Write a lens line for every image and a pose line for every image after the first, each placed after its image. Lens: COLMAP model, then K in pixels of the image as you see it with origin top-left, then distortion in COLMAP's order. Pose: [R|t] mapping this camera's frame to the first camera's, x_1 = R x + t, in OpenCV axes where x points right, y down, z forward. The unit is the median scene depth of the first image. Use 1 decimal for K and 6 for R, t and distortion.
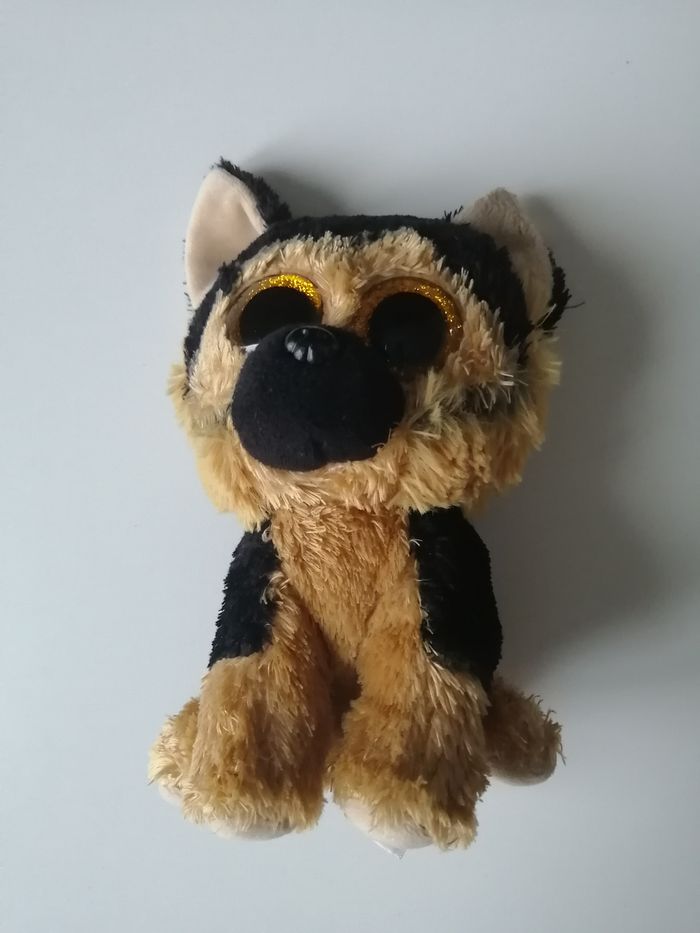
lens RADIAL K [[747.3, 0, 350.0], [0, 747.3, 466.5], [0, 0, 1]] dist [-0.052567, -0.000042]
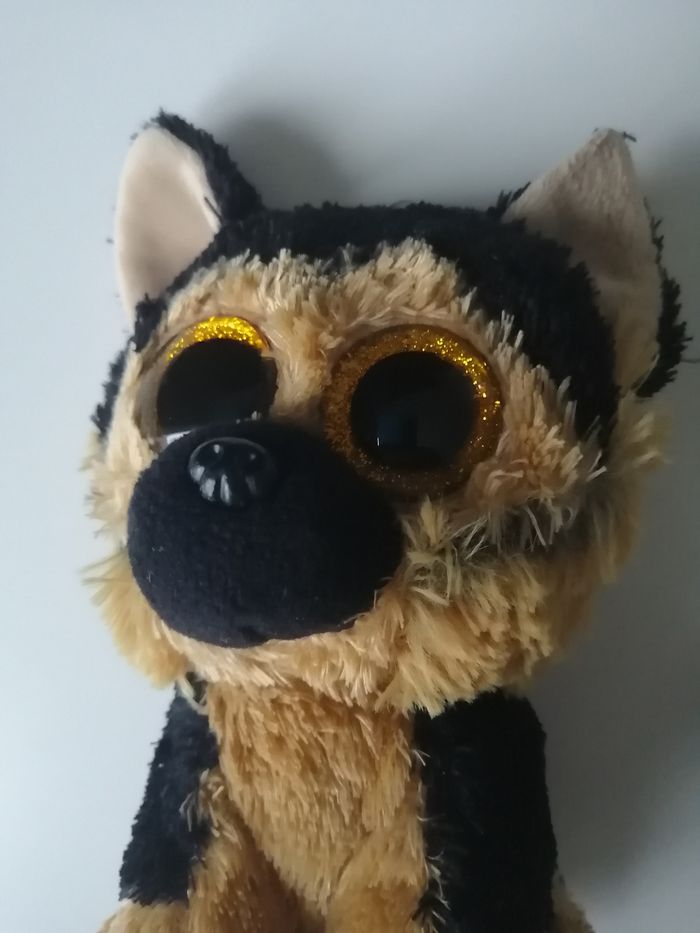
lens RADIAL K [[740.4, 0, 354.6], [0, 740.4, 427.2], [0, 0, 1]] dist [-0.038379, 0.003225]
pose [[0.992510, 0.003287, -0.122120, 0.105122], [0.002949, 0.998702, 0.050853, -0.204666], [0.122128, -0.050832, 0.991212, 0.394275]]
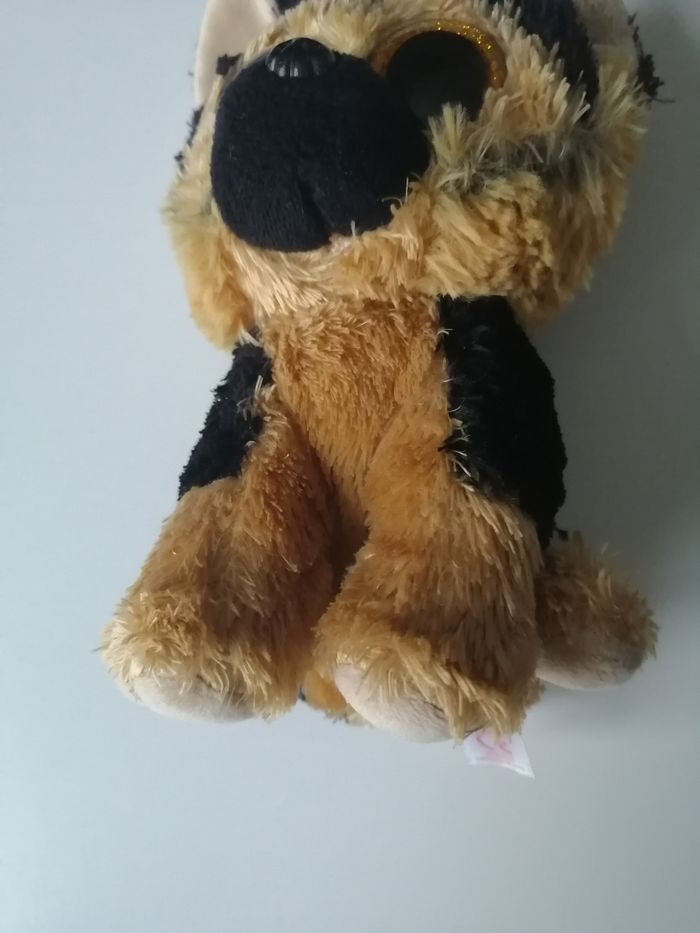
lens RADIAL K [[740.4, 0, 354.6], [0, 740.4, 427.2], [0, 0, 1]] dist [-0.038379, 0.003225]
pose [[0.987565, -0.005678, -0.157106, 0.112556], [-0.012431, 0.993398, -0.114043, 0.273564], [0.156716, 0.114578, 0.980975, 0.273616]]
